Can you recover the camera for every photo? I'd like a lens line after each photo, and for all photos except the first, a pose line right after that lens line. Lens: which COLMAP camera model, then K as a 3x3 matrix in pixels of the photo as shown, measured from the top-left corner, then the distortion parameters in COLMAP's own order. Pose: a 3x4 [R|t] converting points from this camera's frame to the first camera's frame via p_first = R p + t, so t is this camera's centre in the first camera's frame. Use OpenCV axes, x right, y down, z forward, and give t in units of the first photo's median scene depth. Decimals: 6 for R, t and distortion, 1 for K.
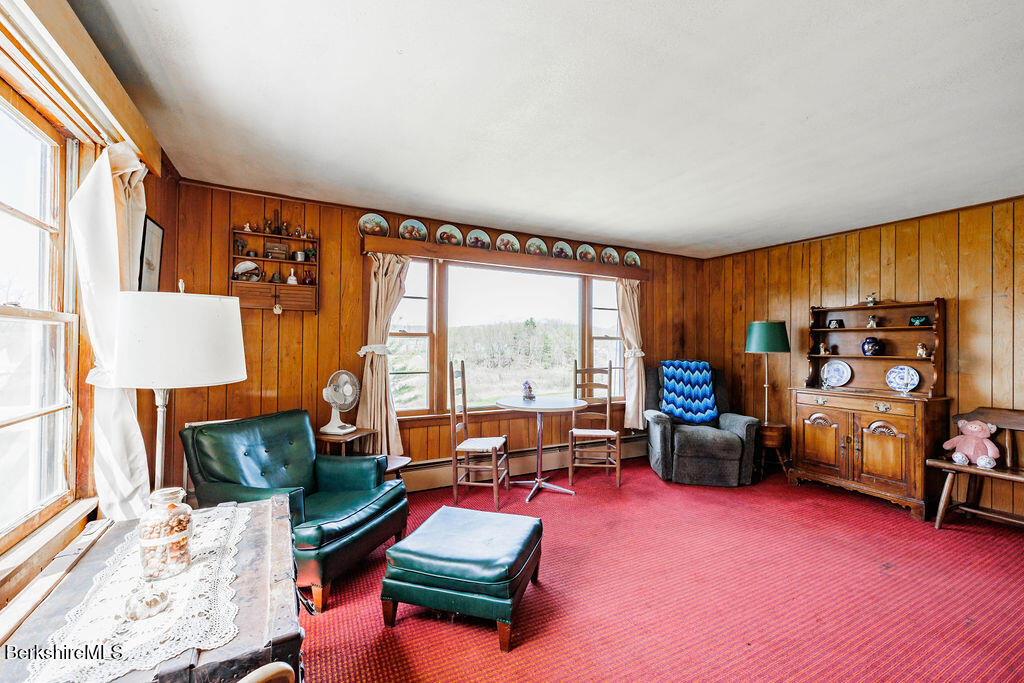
lens RADIAL K [[427.8, 0, 512.0], [0, 427.8, 341.5], [0, 0, 1]] dist [0.000060, -0.000012]
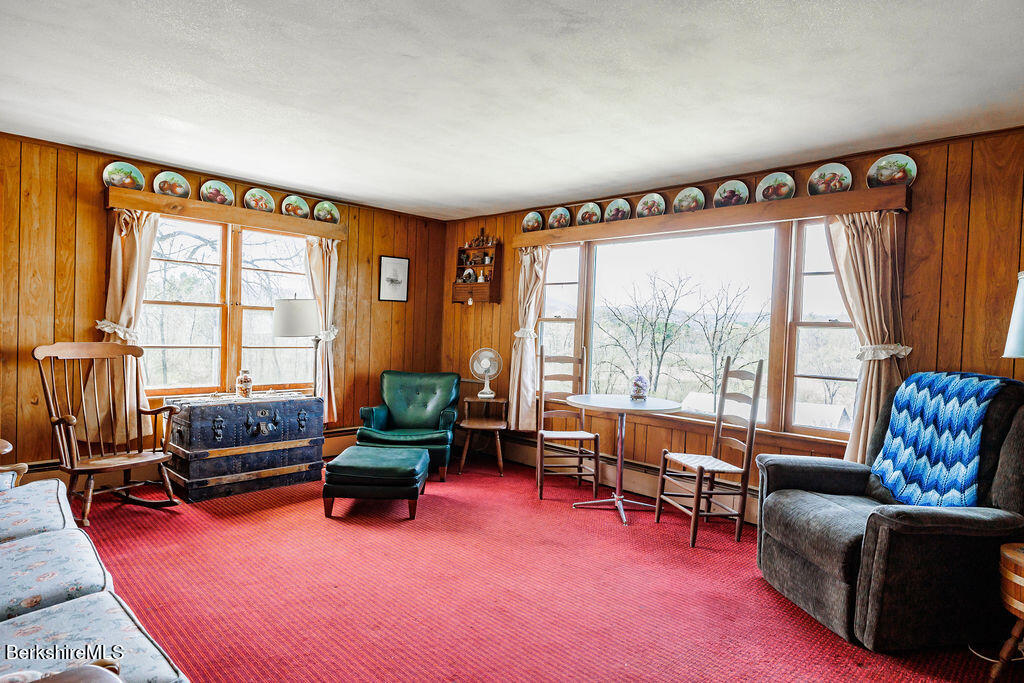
lens RADIAL K [[577.3, 0, 512.0], [0, 577.3, 341.5], [0, 0, 1]] dist [-0.000545, -0.000037]
pose [[0.303600, 0.025378, -0.952461, 0.921077], [-0.020721, 0.999585, 0.020029, 0.008573], [0.952574, 0.013656, 0.304000, 0.417576]]
